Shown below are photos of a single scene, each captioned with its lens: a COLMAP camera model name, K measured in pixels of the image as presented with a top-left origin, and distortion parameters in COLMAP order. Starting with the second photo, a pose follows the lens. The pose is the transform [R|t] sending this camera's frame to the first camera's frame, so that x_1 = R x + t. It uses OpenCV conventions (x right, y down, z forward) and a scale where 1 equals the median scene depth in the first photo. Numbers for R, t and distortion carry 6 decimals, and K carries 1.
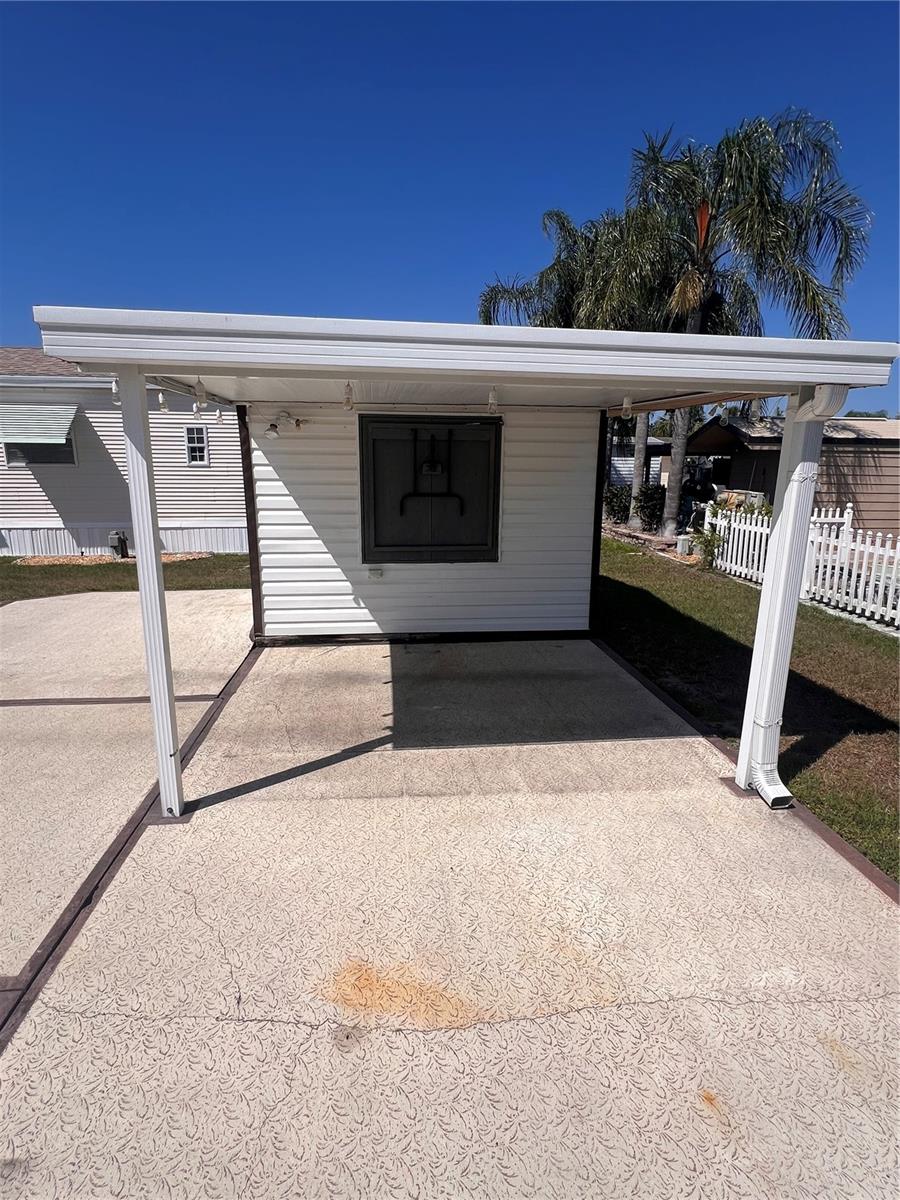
lens RADIAL K [[600.2, 0, 444.6], [0, 600.2, 595.9], [0, 0, 1]] dist [-0.001971, 0.000542]
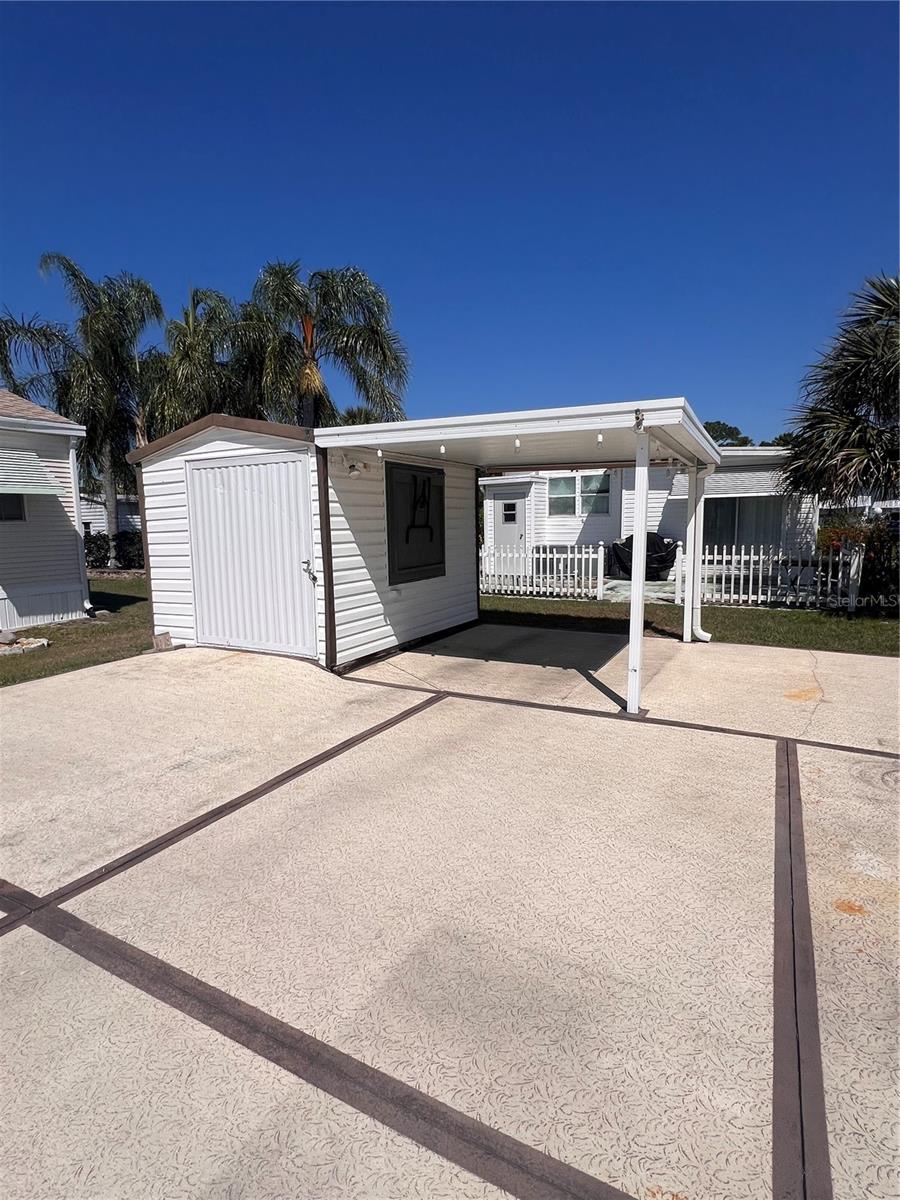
lens RADIAL K [[600.2, 0, 445.8], [0, 600.2, 596.8], [0, 0, 1]] dist [-0.001971, 0.000542]
pose [[0.575428, -0.121083, 0.808840, -1.077055], [0.202442, 0.979291, 0.002577, -0.014702], [-0.792402, 0.162260, 0.588023, 0.241349]]
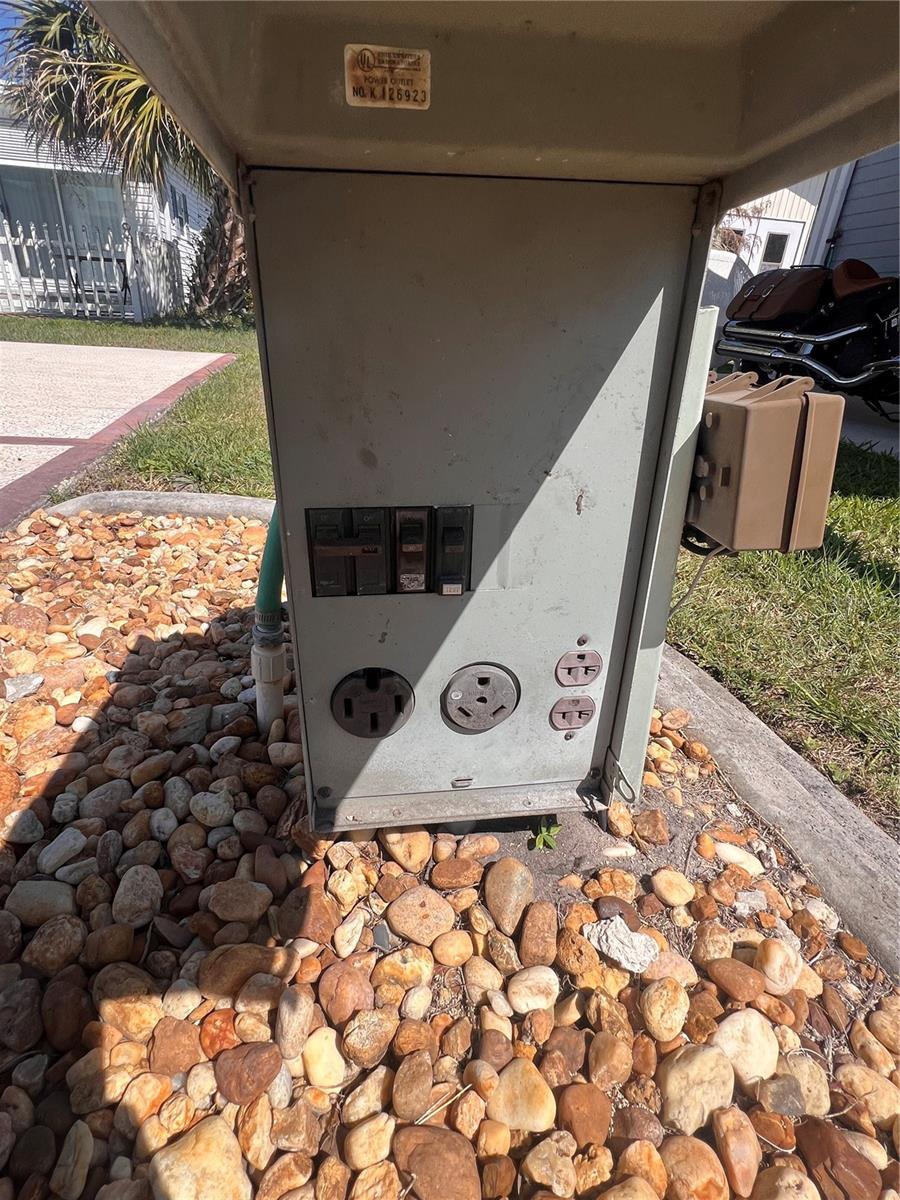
lens RADIAL K [[600.2, 0, 437.1], [0, 600.2, 602.5], [0, 0, 1]] dist [-0.001971, 0.000542]
pose [[-0.061486, -0.463755, 0.883828, -0.588371], [0.164618, 0.868664, 0.467251, 0.300572], [-0.984439, 0.174223, 0.022932, -0.280407]]
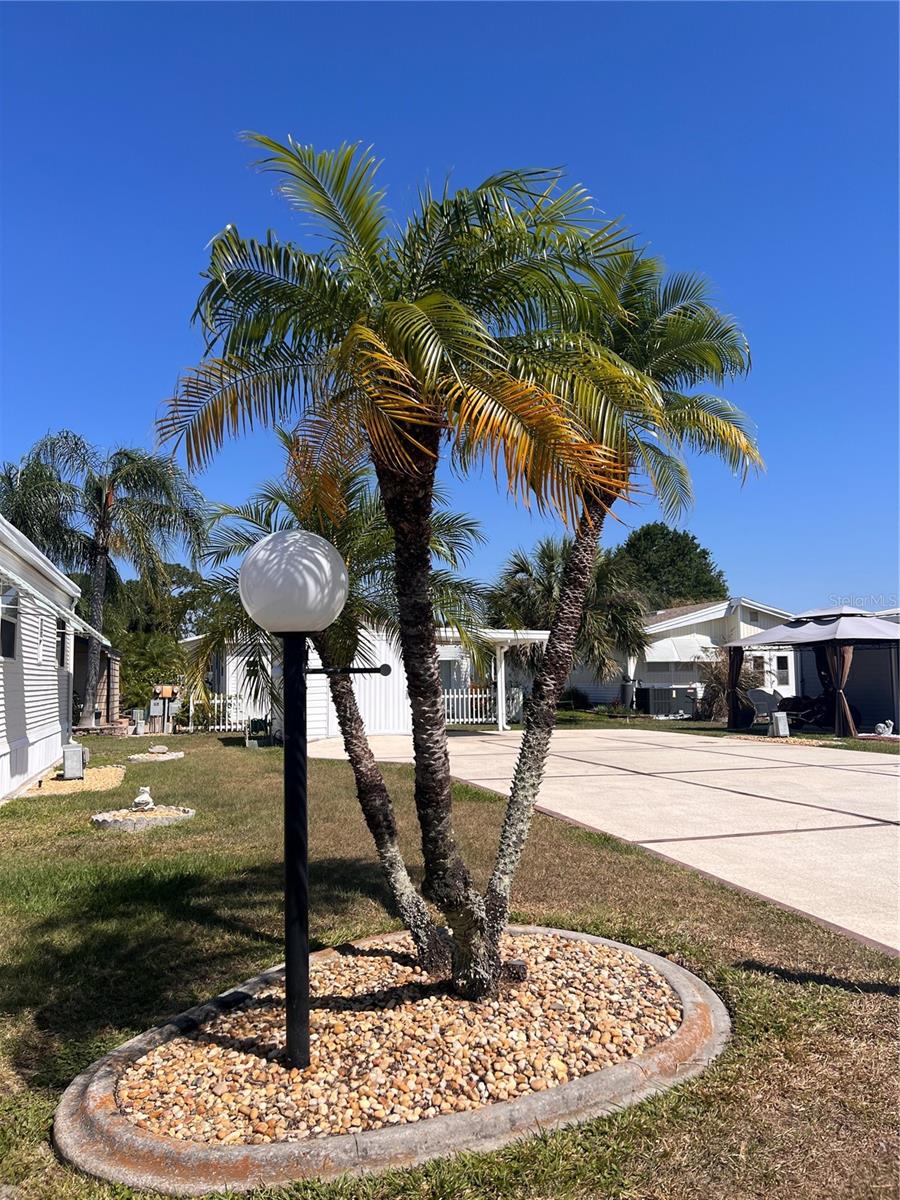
lens RADIAL K [[906.8, 0, 443.8], [0, 906.8, 599.2], [0, 0, 1]] dist [0.058703, -0.074376]
pose [[-0.169177, 0.080029, 0.982331, -3.769255], [0.226103, 0.973267, -0.040351, -0.282454], [-0.959300, 0.215281, -0.182749, 1.495072]]
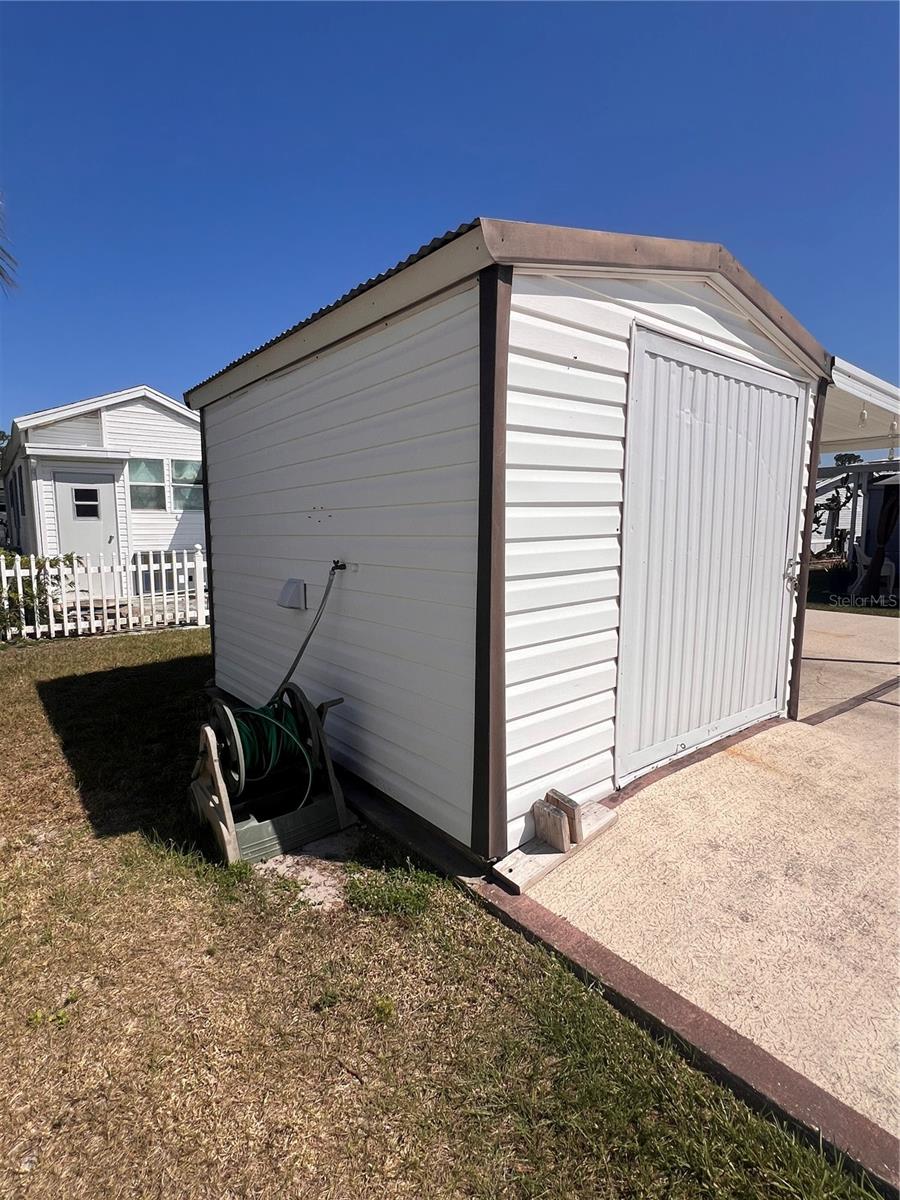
lens RADIAL K [[600.2, 0, 445.5], [0, 600.2, 594.1], [0, 0, 1]] dist [-0.001971, 0.000542]
pose [[-0.521280, -0.110185, 0.846242, -0.711216], [0.183063, 0.954108, 0.236995, -0.320956], [-0.833519, 0.278456, -0.477187, 1.723353]]
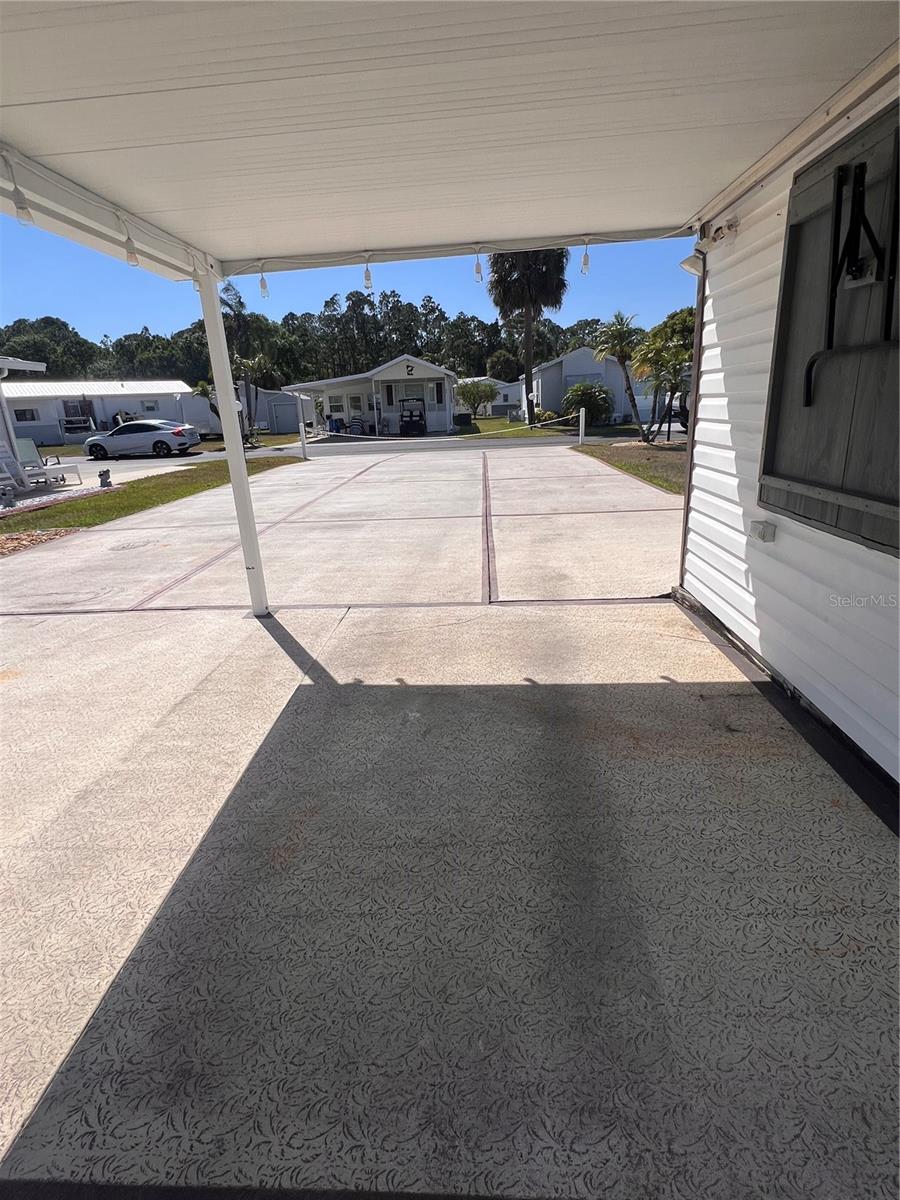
lens RADIAL K [[600.2, 0, 443.9], [0, 600.2, 596.3], [0, 0, 1]] dist [-0.001971, 0.000542]
pose [[-0.164684, 0.300075, -0.939593, 0.420780], [-0.172011, 0.929264, 0.326925, -0.108306], [0.971232, 0.215460, -0.101418, 0.857016]]
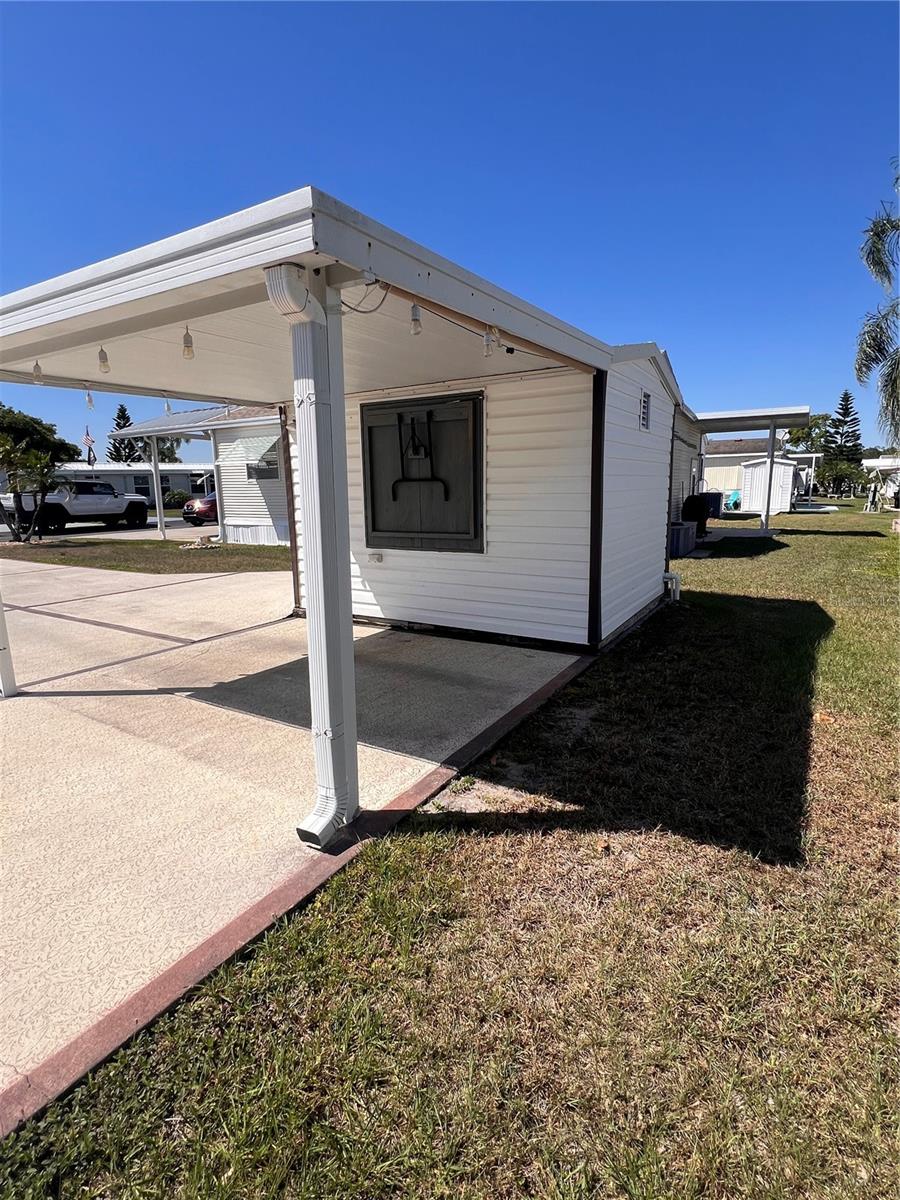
lens RADIAL K [[600.2, 0, 444.9], [0, 600.2, 594.0], [0, 0, 1]] dist [-0.001971, 0.000542]
pose [[0.789407, 0.086661, -0.607722, 0.641886], [-0.110890, 0.993830, -0.002322, 0.013791], [0.603771, 0.069224, 0.794146, 0.277955]]
